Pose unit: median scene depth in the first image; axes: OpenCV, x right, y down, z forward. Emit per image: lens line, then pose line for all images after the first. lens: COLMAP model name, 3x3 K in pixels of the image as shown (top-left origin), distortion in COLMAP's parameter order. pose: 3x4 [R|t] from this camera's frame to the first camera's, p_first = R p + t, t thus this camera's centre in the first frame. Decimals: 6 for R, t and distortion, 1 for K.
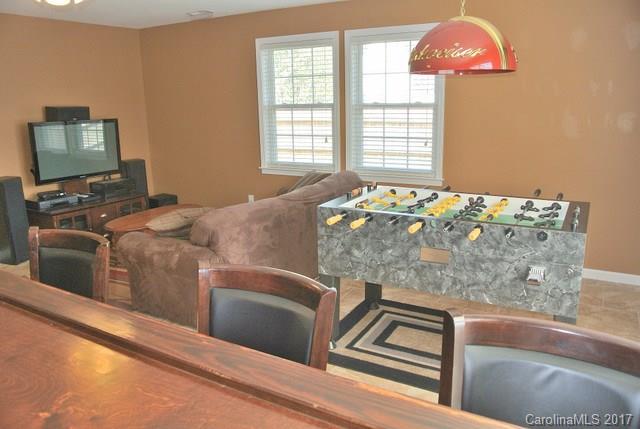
lens RADIAL K [[497.0, 0, 320.1], [0, 497.0, 212.3], [0, 0, 1]] dist [-0.086370, 0.026070]
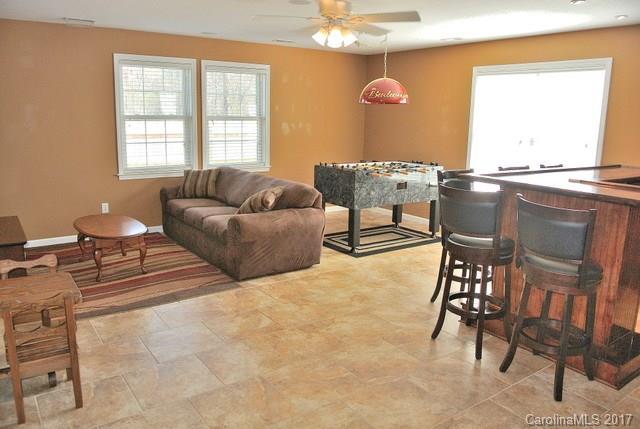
lens RADIAL K [[497.0, 0, 319.9], [0, 497.0, 215.5], [0, 0, 1]] dist [-0.086370, 0.026070]
pose [[0.413450, -0.154706, 0.897287, -1.016074], [0.176697, 0.980358, 0.087611, -0.022400], [-0.893217, 0.122325, 0.432666, 0.198744]]
